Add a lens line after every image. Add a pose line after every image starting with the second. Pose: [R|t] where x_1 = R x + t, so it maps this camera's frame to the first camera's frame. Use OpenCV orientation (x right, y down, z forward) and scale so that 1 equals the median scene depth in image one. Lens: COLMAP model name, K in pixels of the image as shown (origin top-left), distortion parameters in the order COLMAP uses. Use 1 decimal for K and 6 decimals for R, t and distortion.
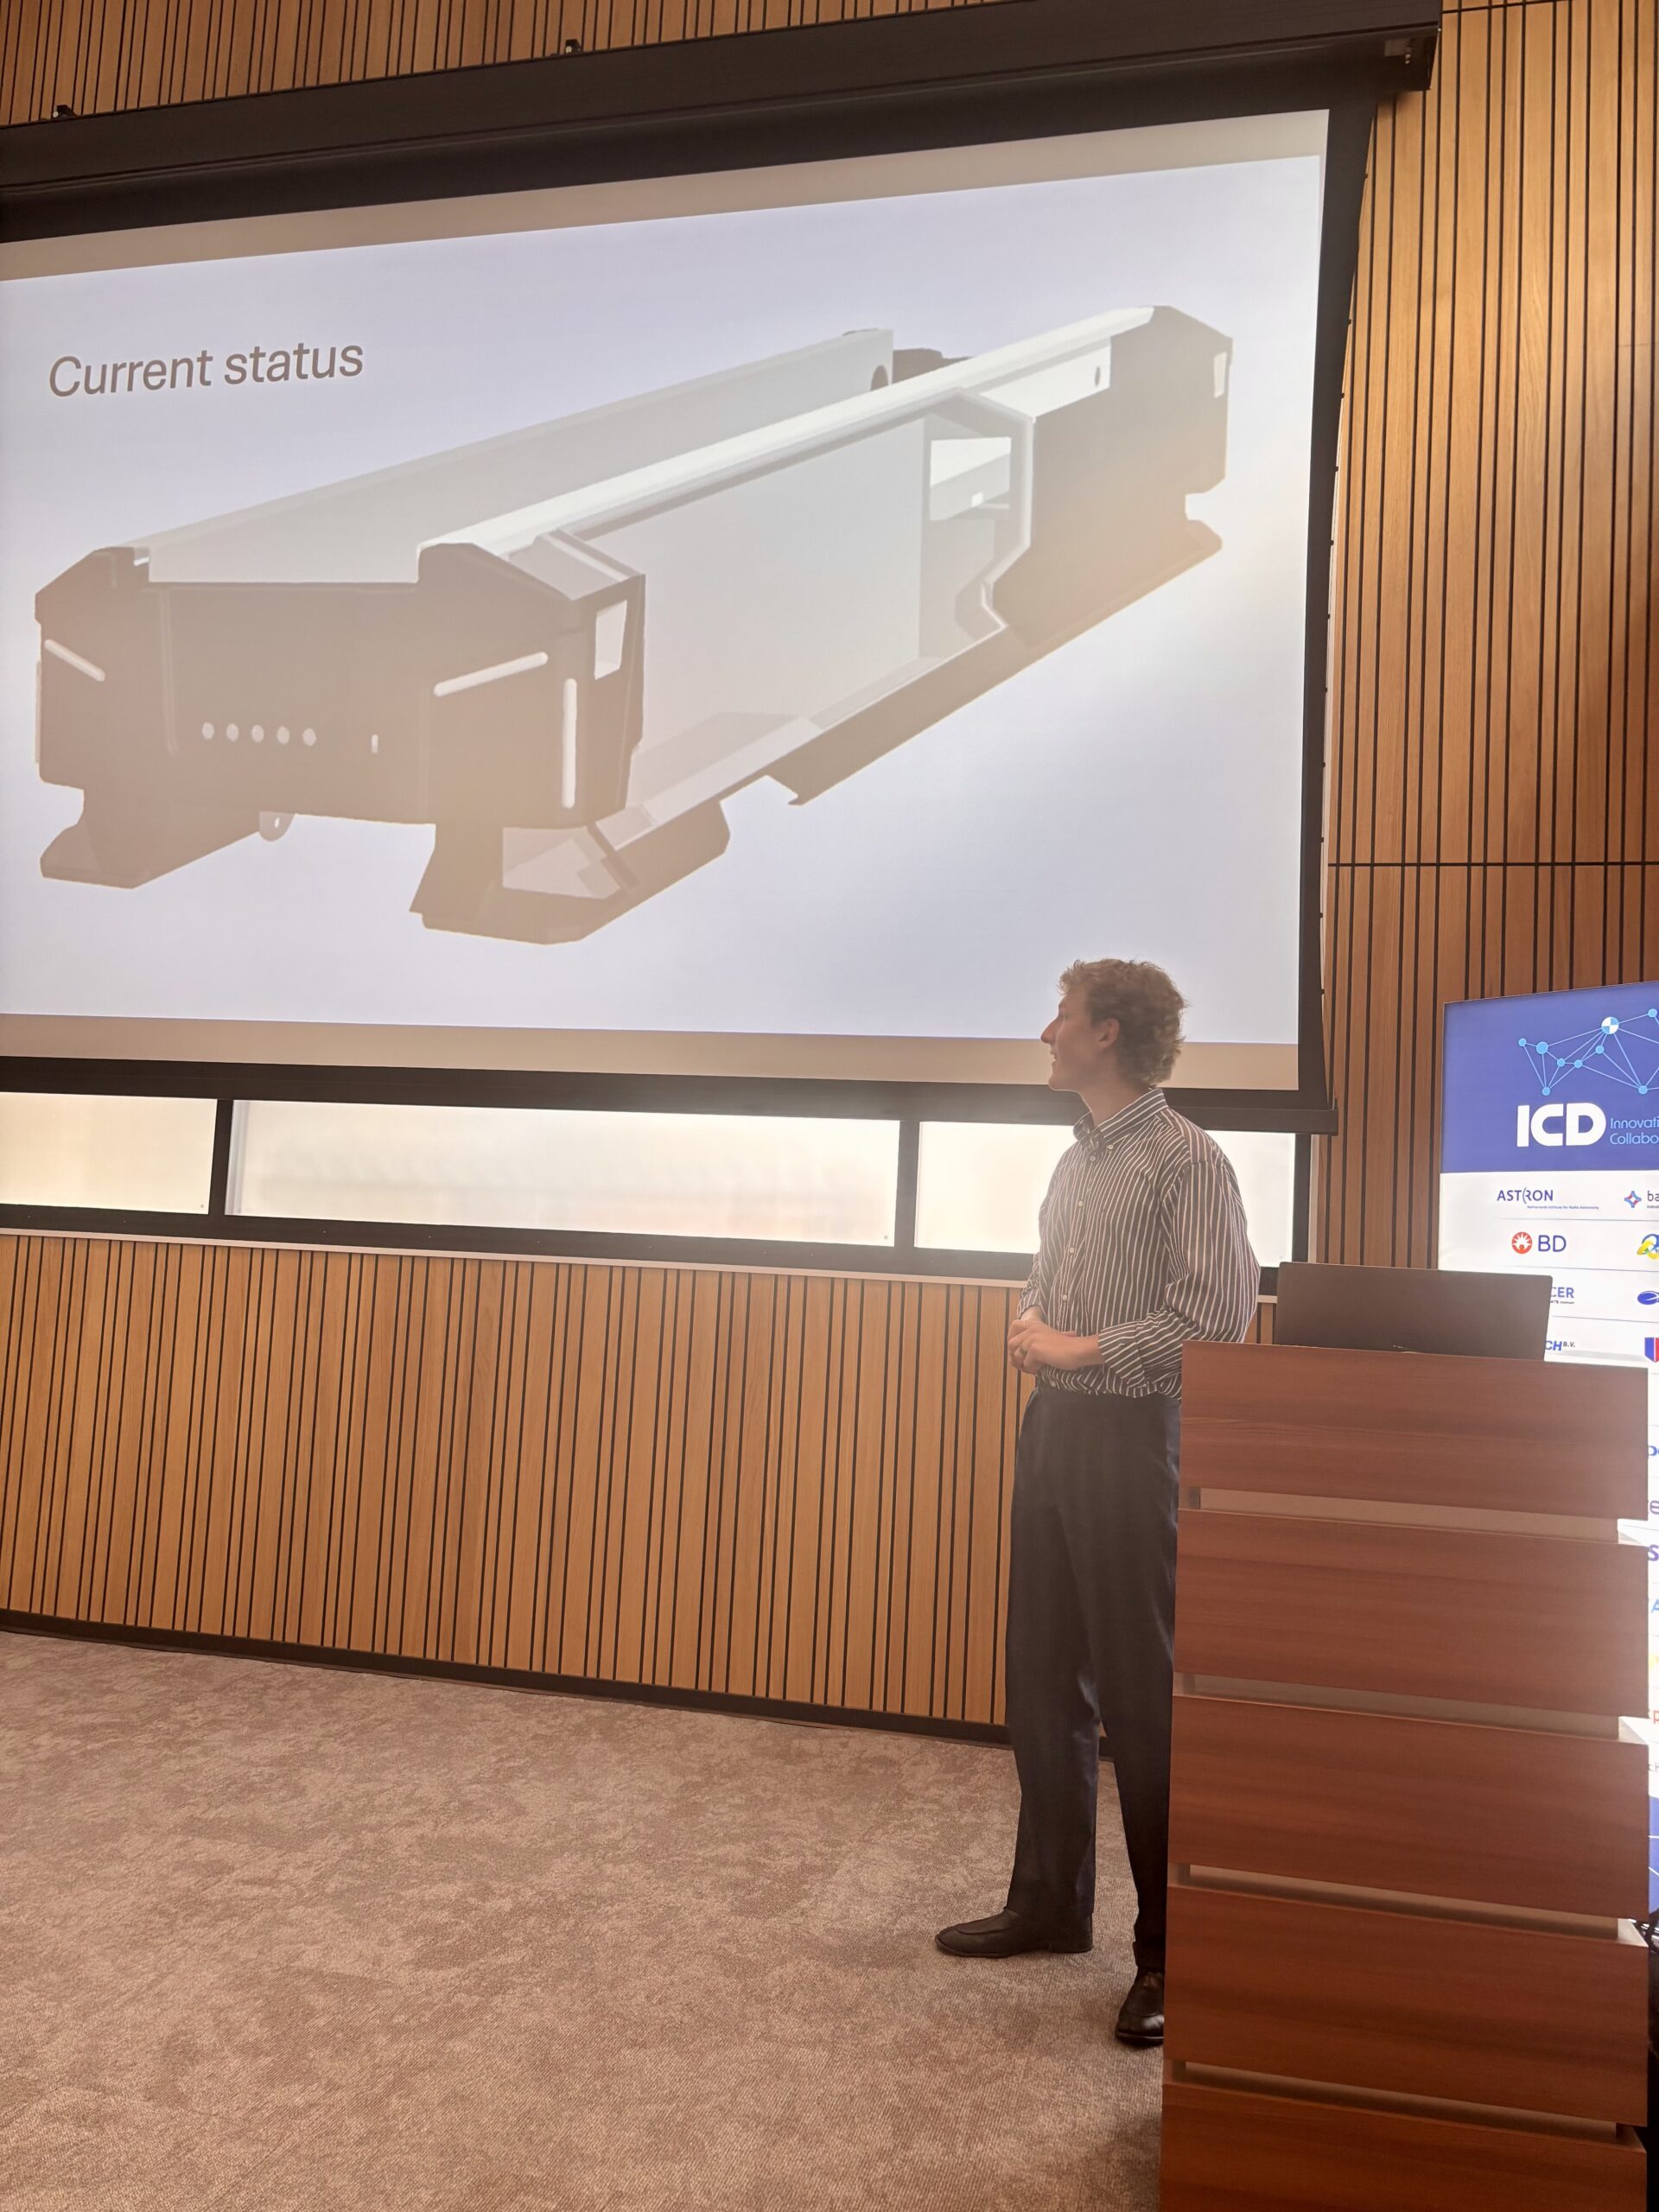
lens RADIAL K [[1683.9, 0, 838.8], [0, 1683.9, 1108.6], [0, 0, 1]] dist [0.035964, -0.028108]
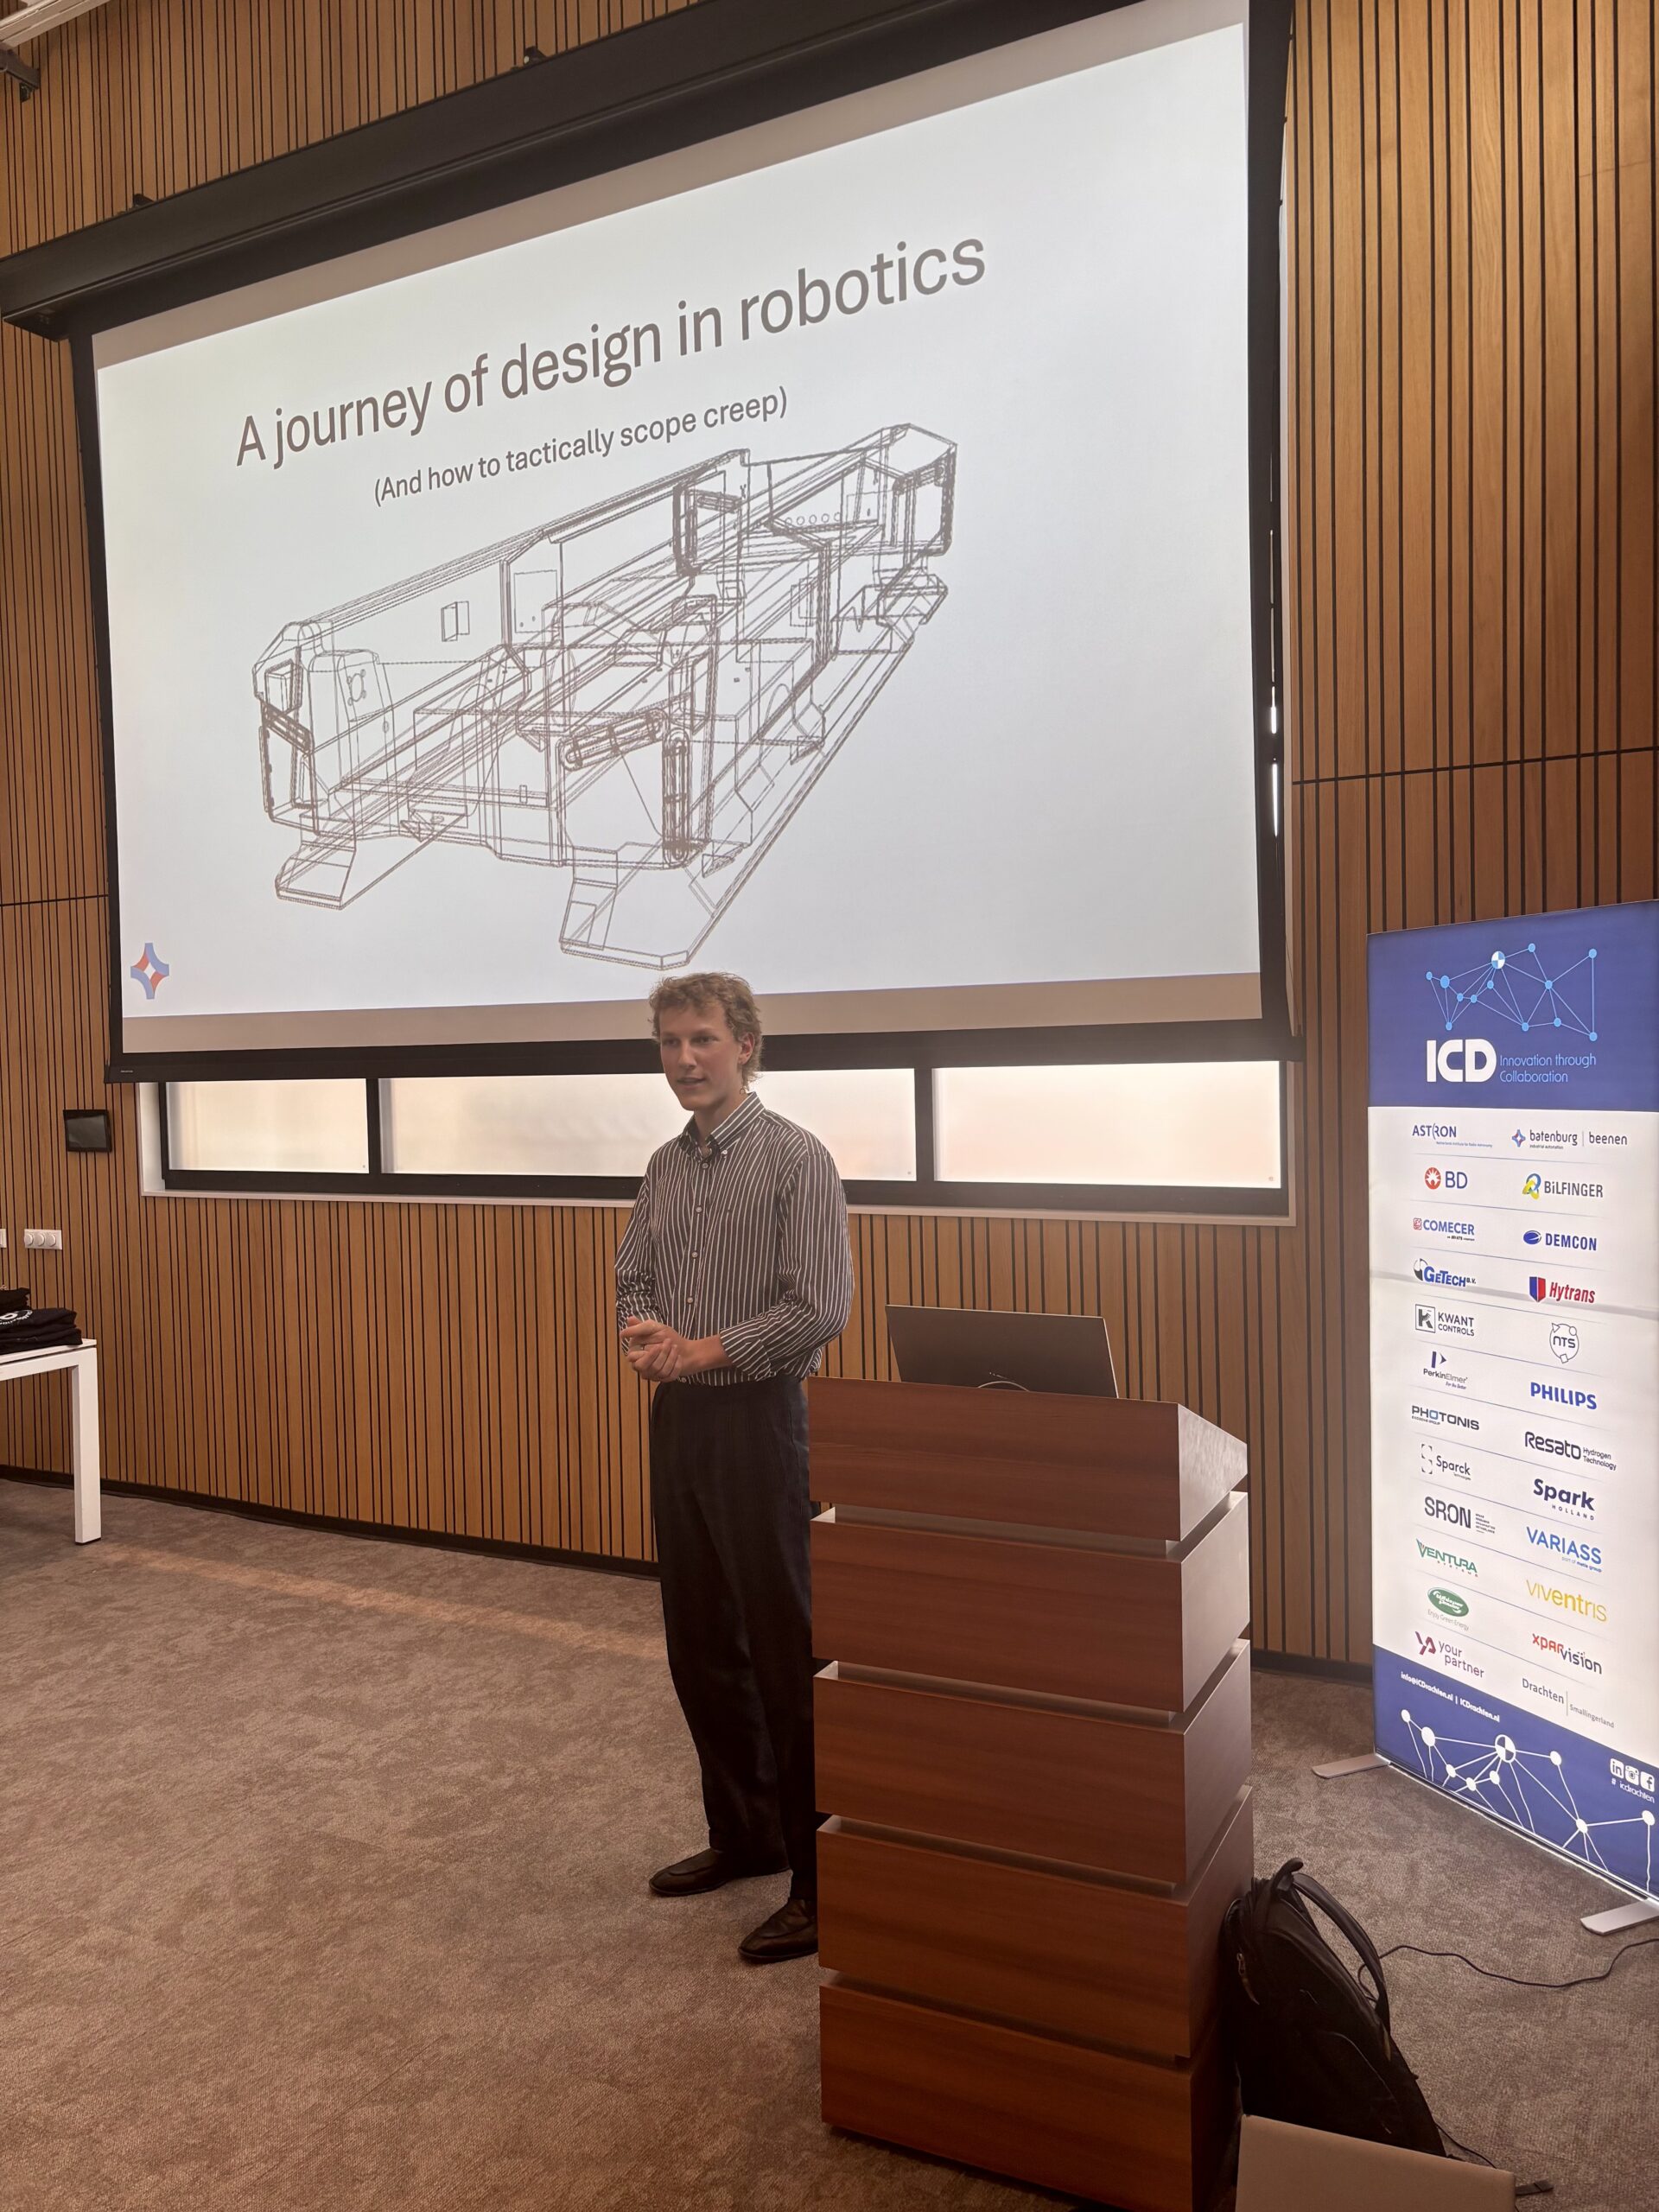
lens RADIAL K [[1683.9, 0, 820.9], [0, 1683.9, 1115.1], [0, 0, 1]] dist [0.035964, -0.028108]
pose [[0.965010, -0.063911, -0.254305, 0.278055], [0.092634, 0.990398, 0.102615, -0.084046], [0.245305, -0.122582, 0.961665, -0.042346]]
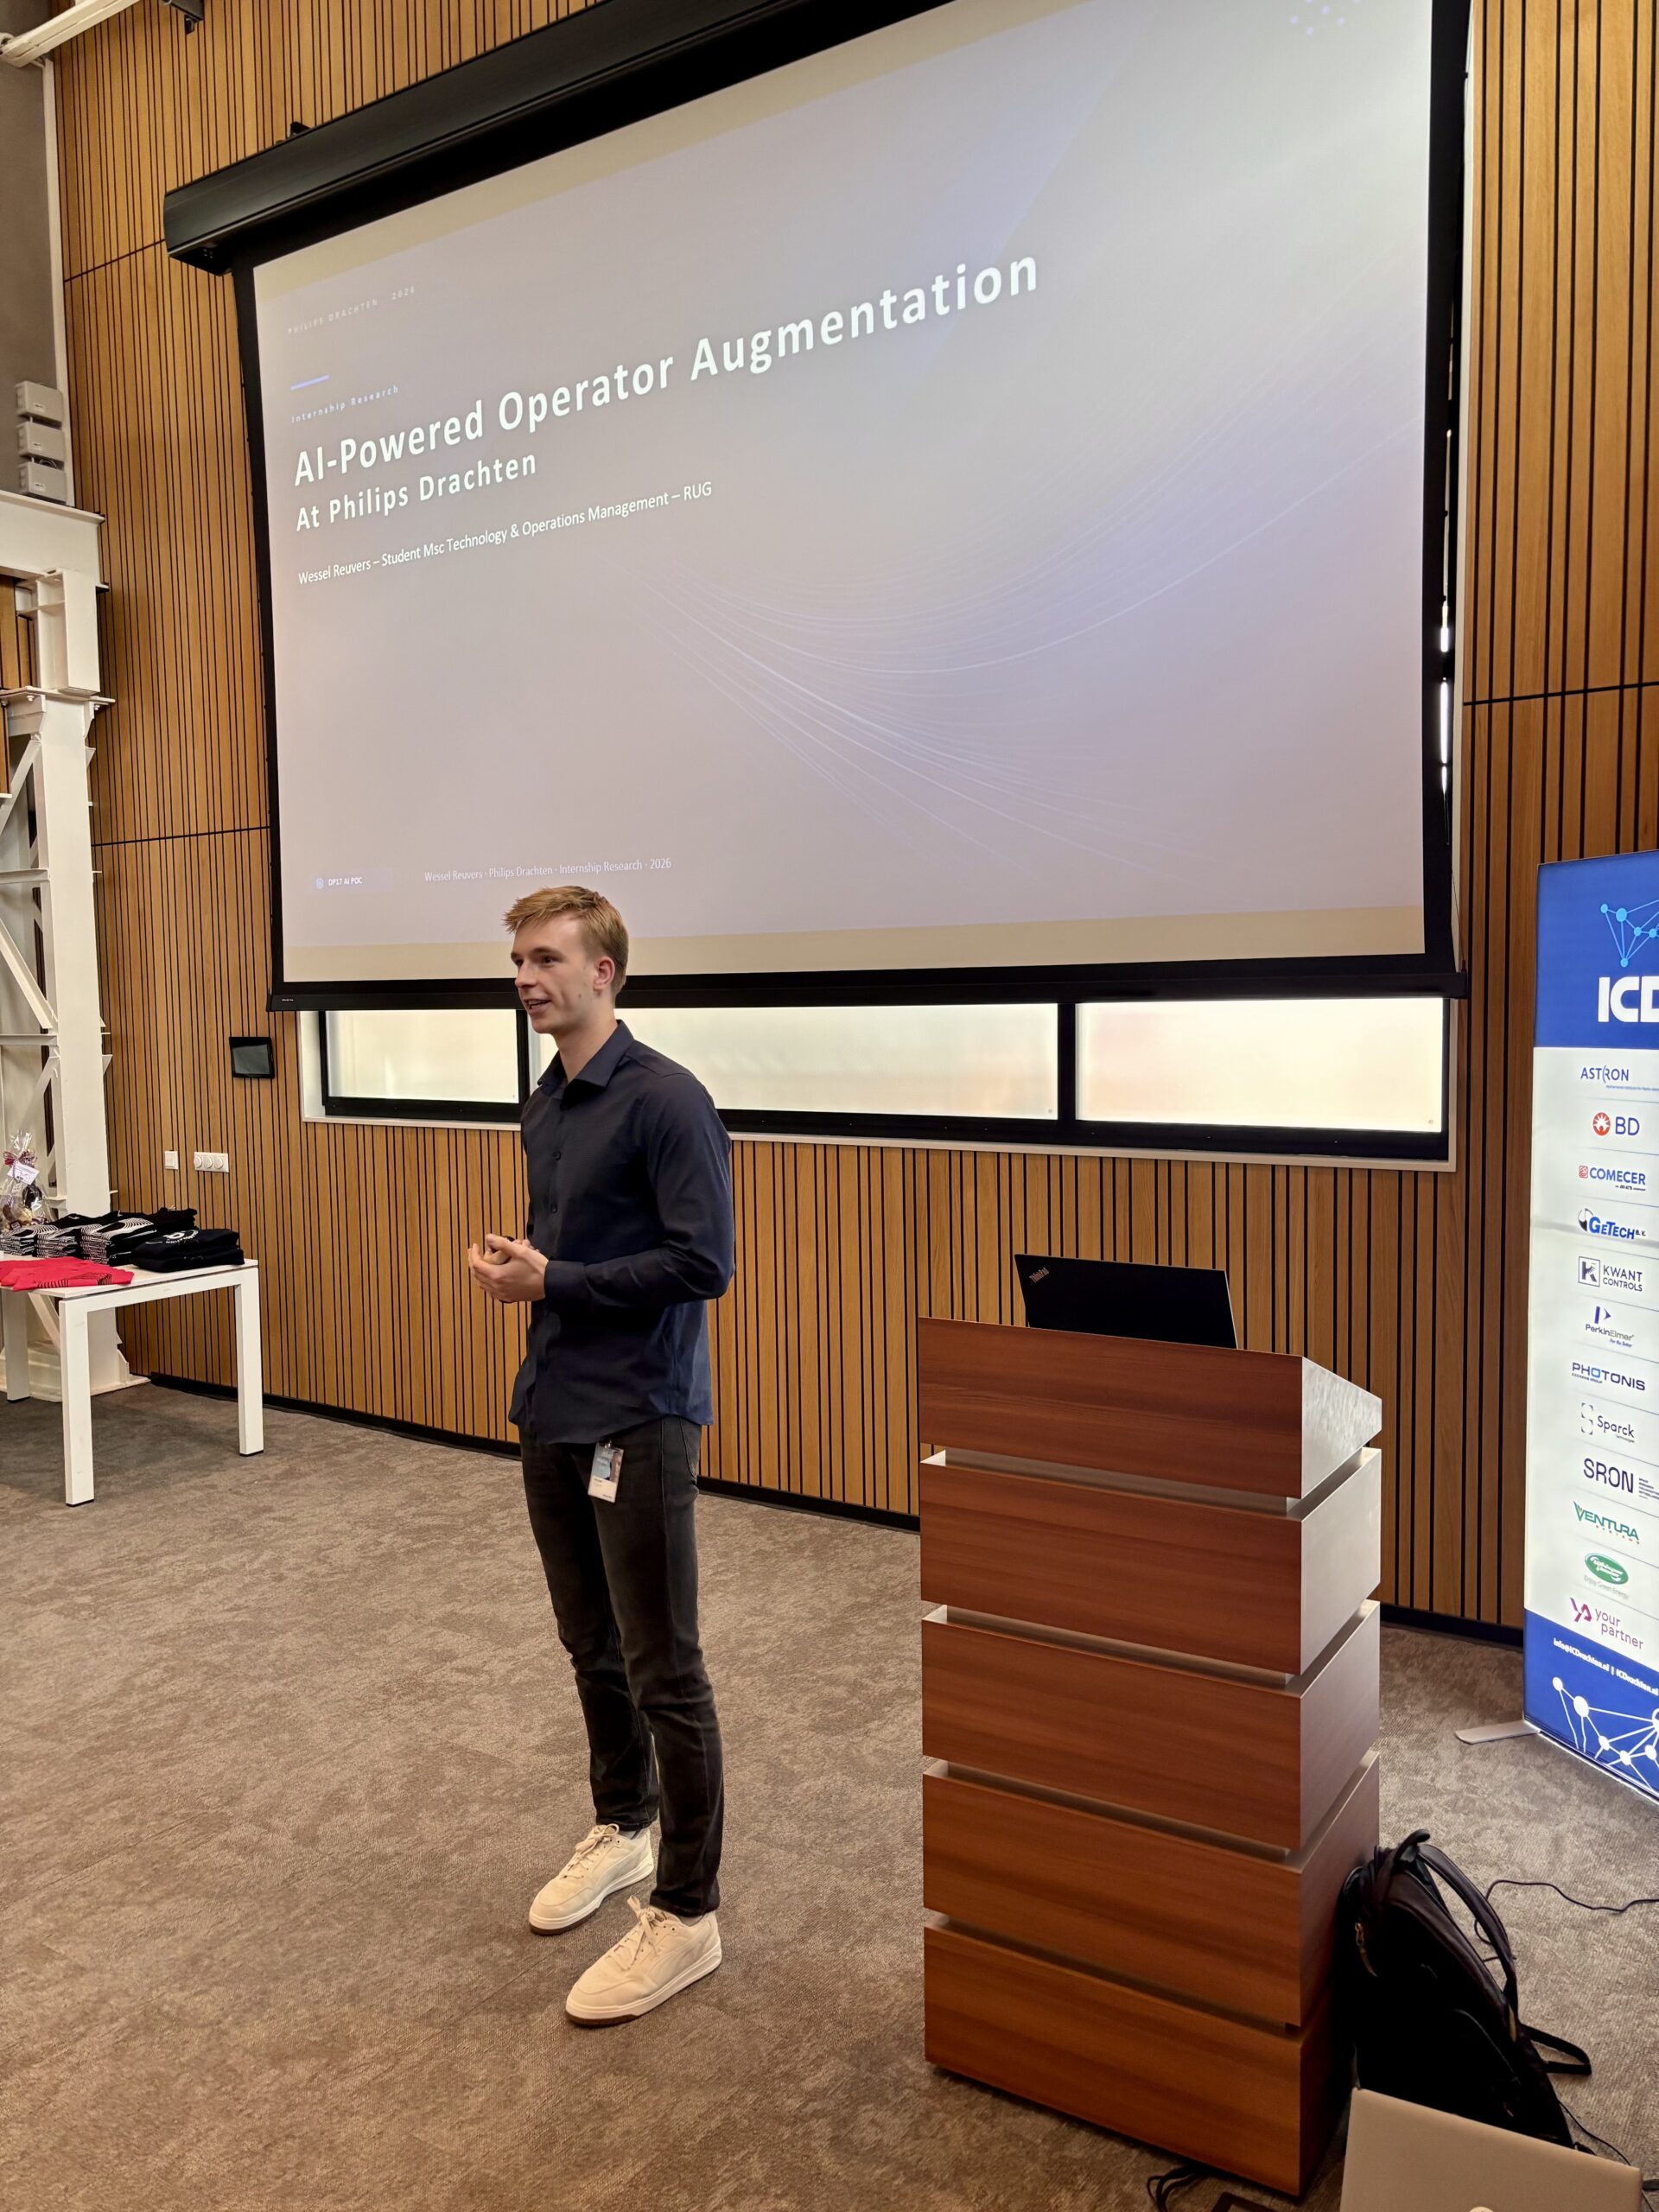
lens RADIAL K [[1683.9, 0, 820.9], [0, 1683.9, 1115.6], [0, 0, 1]] dist [0.035964, -0.028108]
pose [[0.936299, -0.039700, -0.348952, 0.290917], [0.091222, 0.986979, 0.132478, -0.080929], [0.339149, -0.155871, 0.927730, -0.022841]]
